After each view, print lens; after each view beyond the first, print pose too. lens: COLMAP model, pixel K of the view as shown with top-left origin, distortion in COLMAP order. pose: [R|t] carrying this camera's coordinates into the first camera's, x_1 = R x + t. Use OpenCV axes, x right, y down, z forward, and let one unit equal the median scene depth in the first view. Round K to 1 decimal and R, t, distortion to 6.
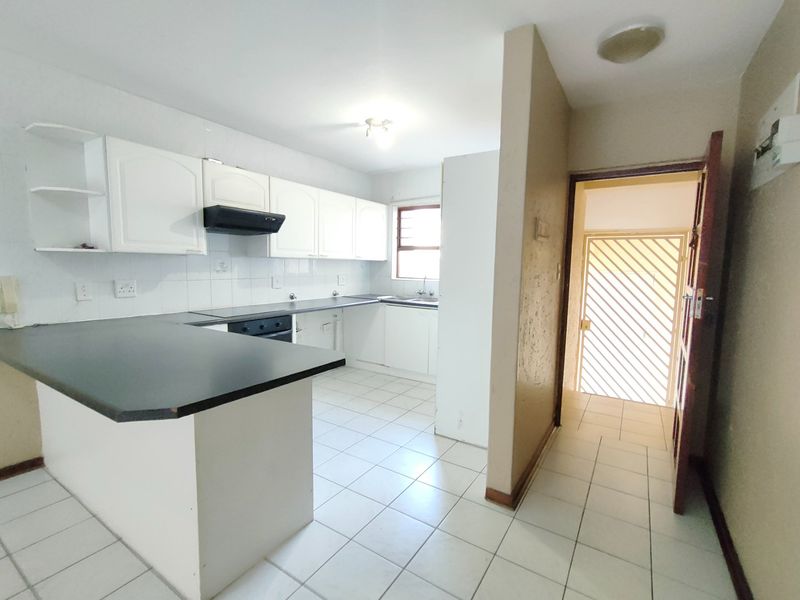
lens RADIAL K [[365.1, 0, 398.8], [0, 365.1, 303.1], [0, 0, 1]] dist [-0.006918, 0.002373]
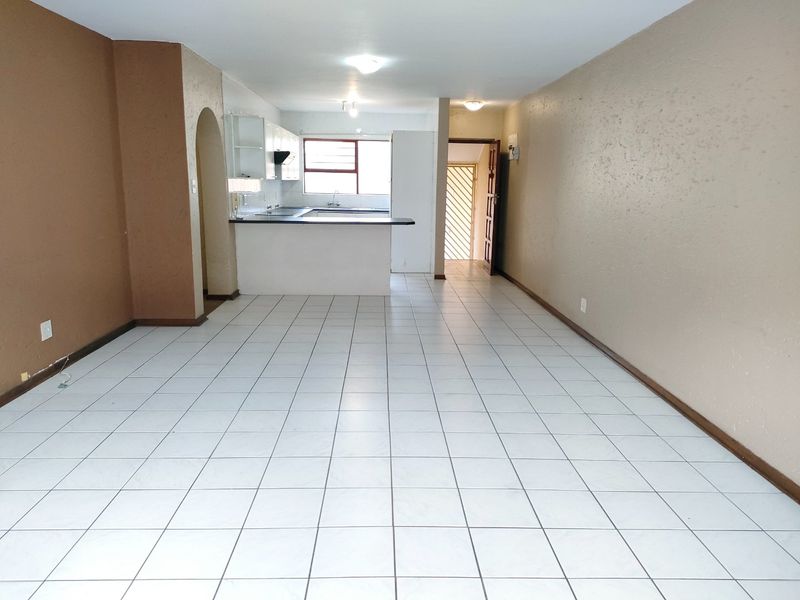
lens RADIAL K [[539.4, 0, 399.8], [0, 539.4, 297.2], [0, 0, 1]] dist [0.006414, 0.000339]
pose [[0.825346, -0.121024, 0.551504, -1.116559], [0.058157, 0.989785, 0.130167, 0.089268], [-0.561624, -0.075359, 0.823954, -1.079304]]
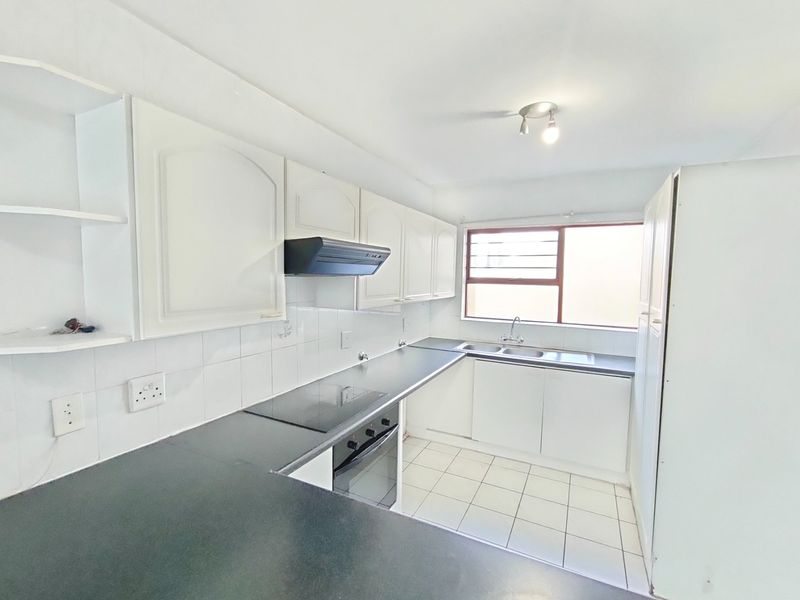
lens RADIAL K [[365.1, 0, 400.5], [0, 365.1, 305.0], [0, 0, 1]] dist [-0.006918, 0.002373]
pose [[0.995382, -0.009550, 0.095515, -0.298039], [0.012130, 0.999576, -0.026466, -0.103354], [-0.095221, 0.027503, 0.995076, 0.297487]]
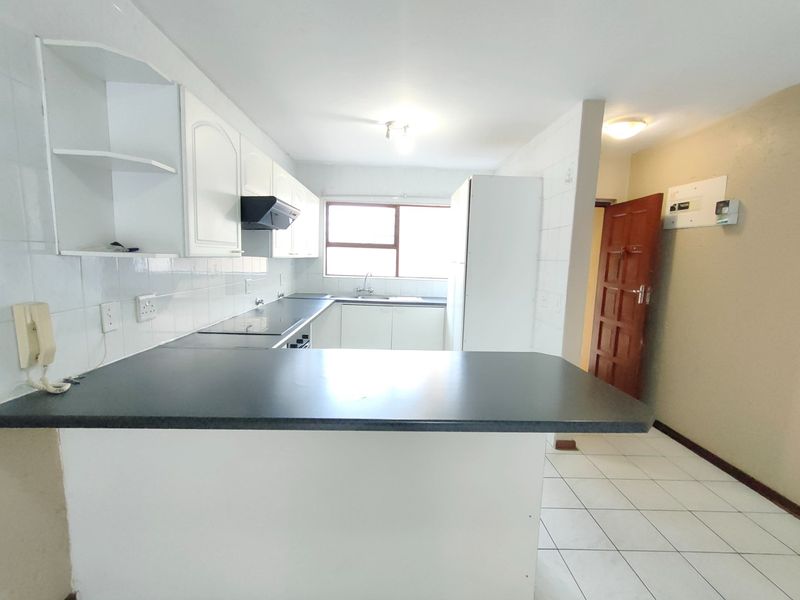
lens RADIAL K [[365.1, 0, 401.4], [0, 365.1, 303.8], [0, 0, 1]] dist [-0.006918, 0.002373]
pose [[0.831306, -0.064390, 0.552072, -0.506162], [0.046796, 0.997849, 0.045917, -0.038880], [-0.553841, -0.012336, 0.832531, 0.115974]]
